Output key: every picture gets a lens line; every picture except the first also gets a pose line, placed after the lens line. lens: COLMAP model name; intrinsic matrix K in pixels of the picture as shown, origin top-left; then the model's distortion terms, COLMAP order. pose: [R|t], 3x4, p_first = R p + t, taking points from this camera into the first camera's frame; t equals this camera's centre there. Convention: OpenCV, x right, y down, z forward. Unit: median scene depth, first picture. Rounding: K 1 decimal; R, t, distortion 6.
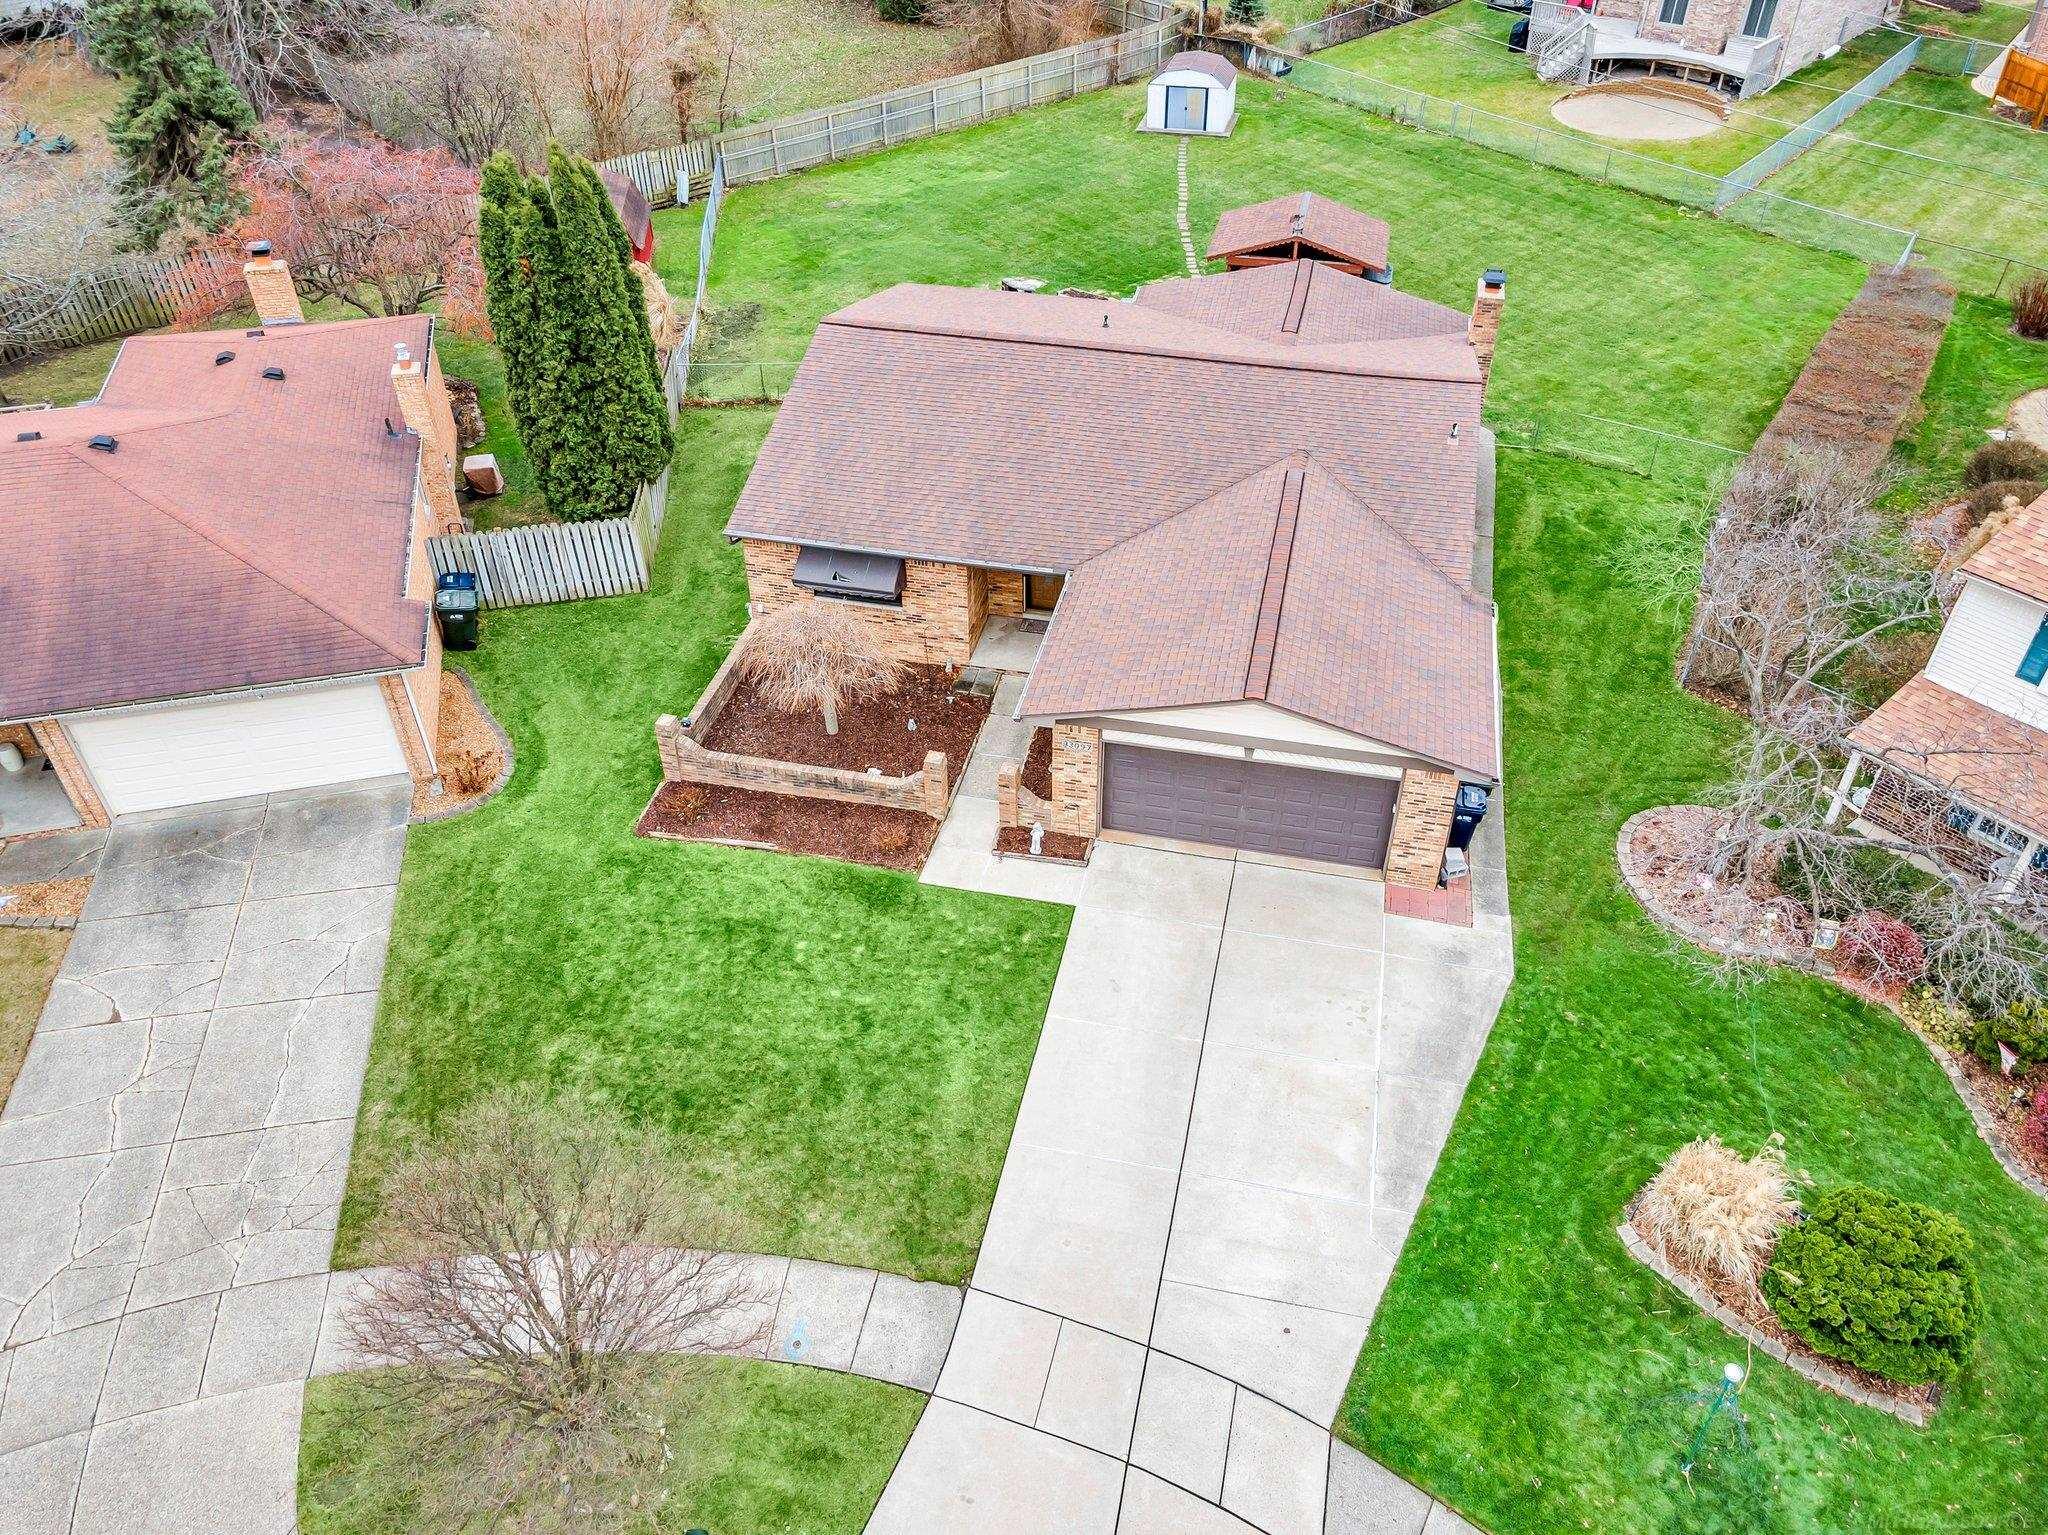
lens RADIAL K [[1516.9, 0, 1039.1], [0, 1516.9, 774.3], [0, 0, 1]] dist [0.041456, -0.008492]
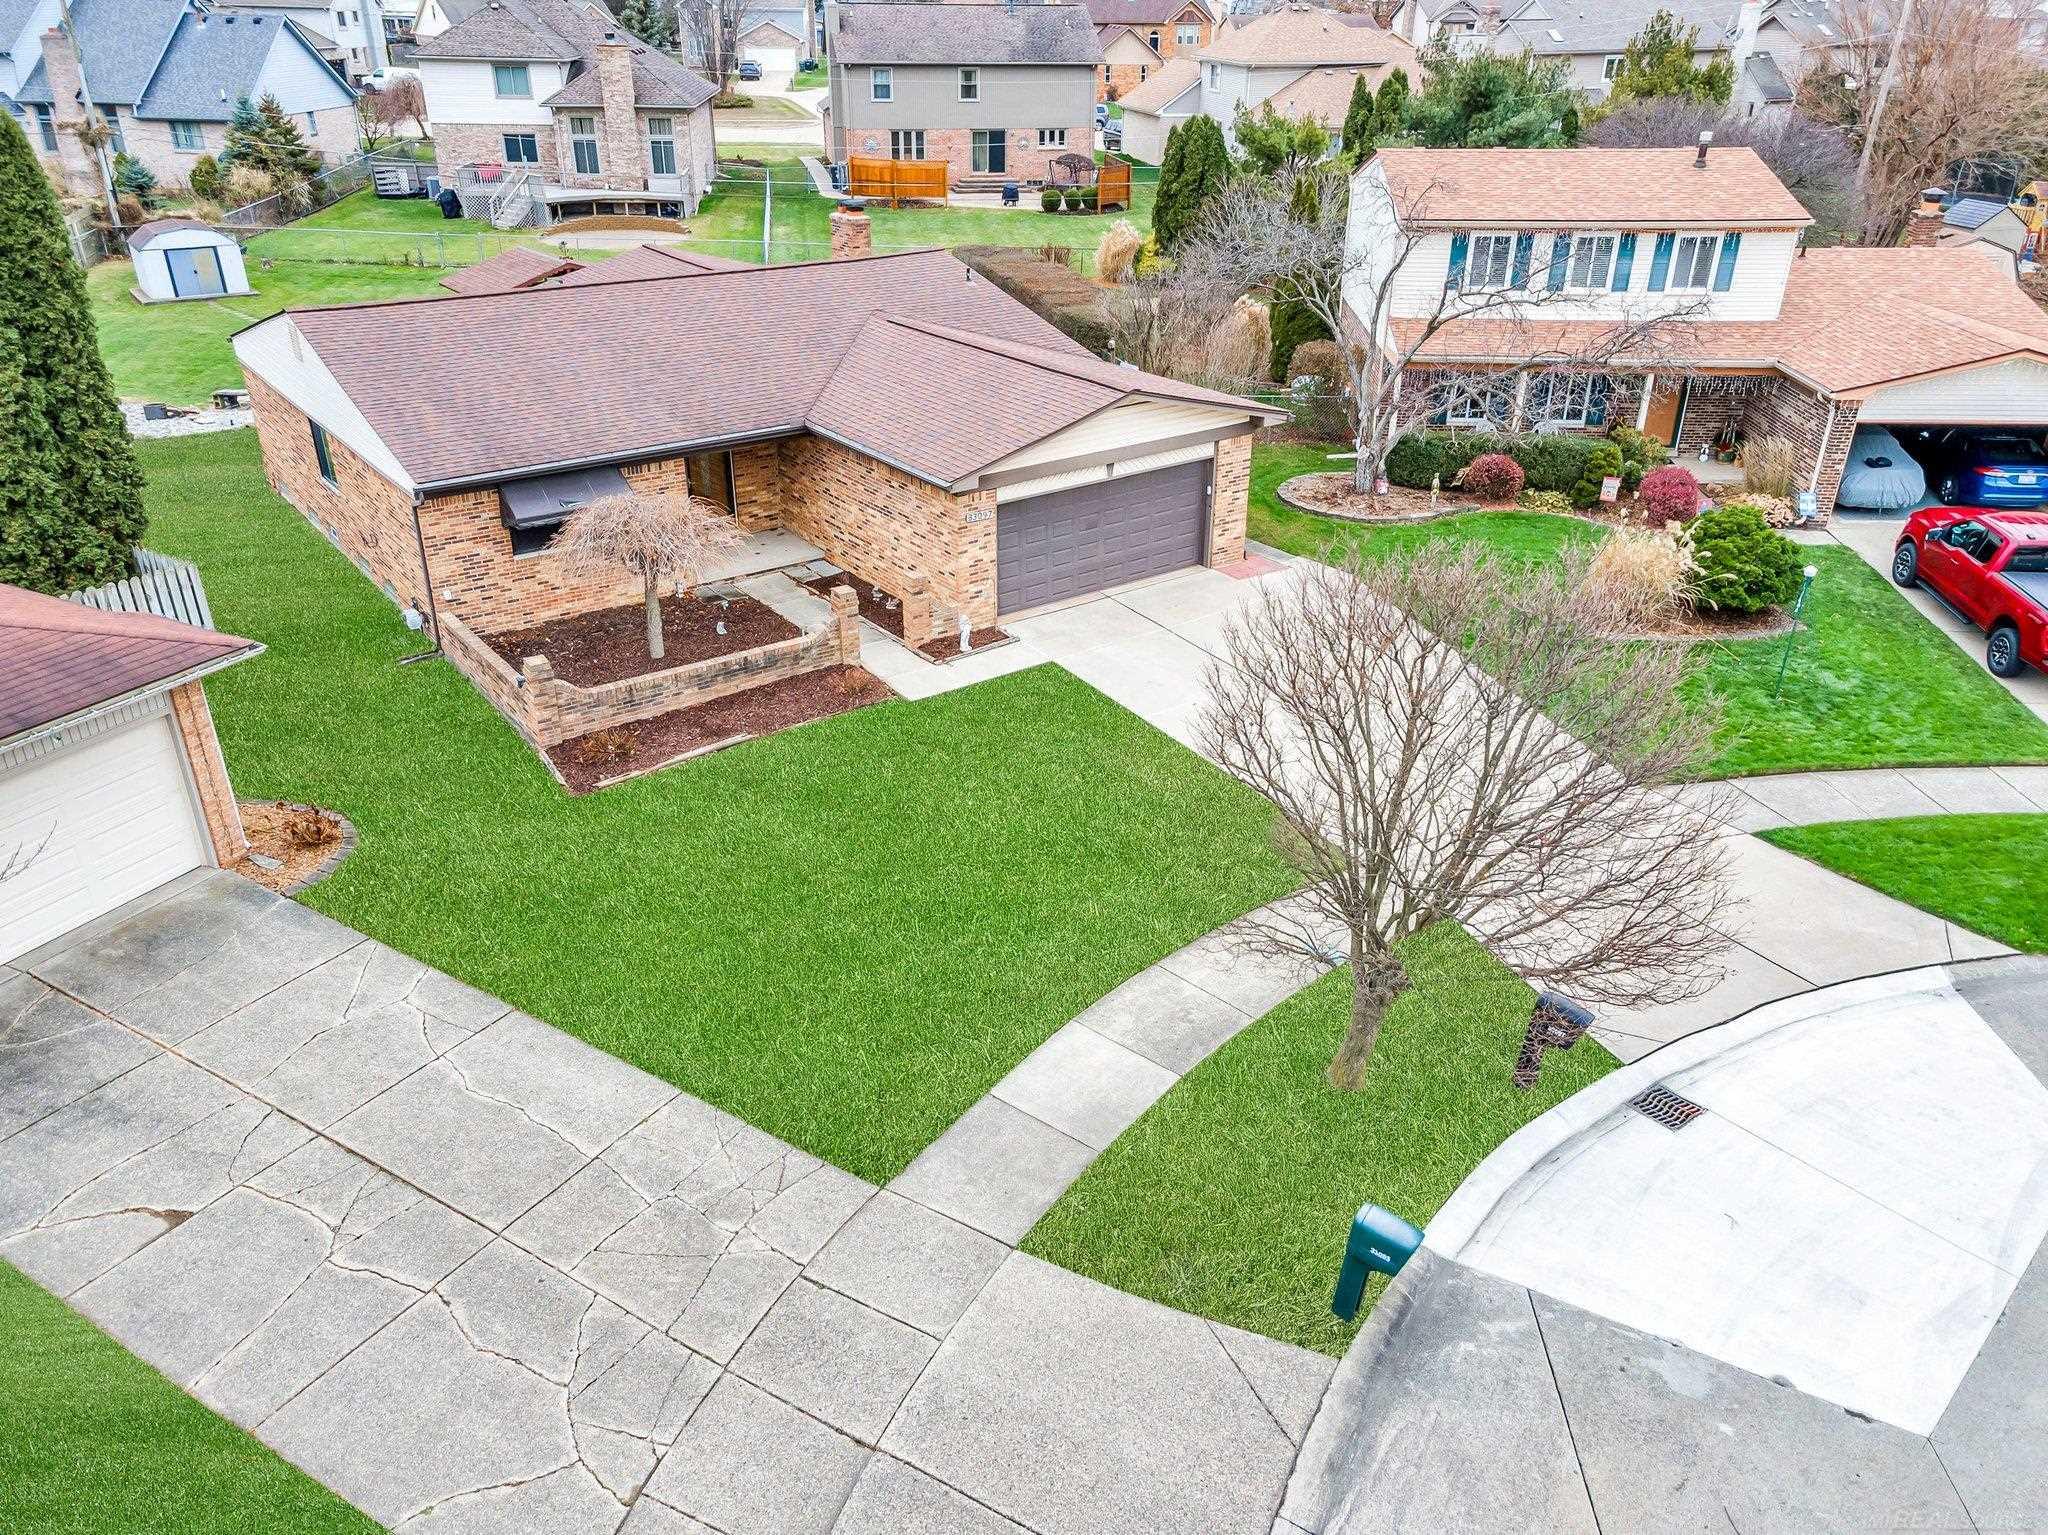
lens RADIAL K [[1516.9, 0, 1035.5], [0, 1516.9, 778.9], [0, 0, 1]] dist [0.041456, -0.008492]
pose [[0.658487, -0.343587, 0.669584, -0.648467], [0.468791, 0.883275, -0.007782, 0.151868], [-0.588753, 0.319020, 0.742695, 0.284613]]
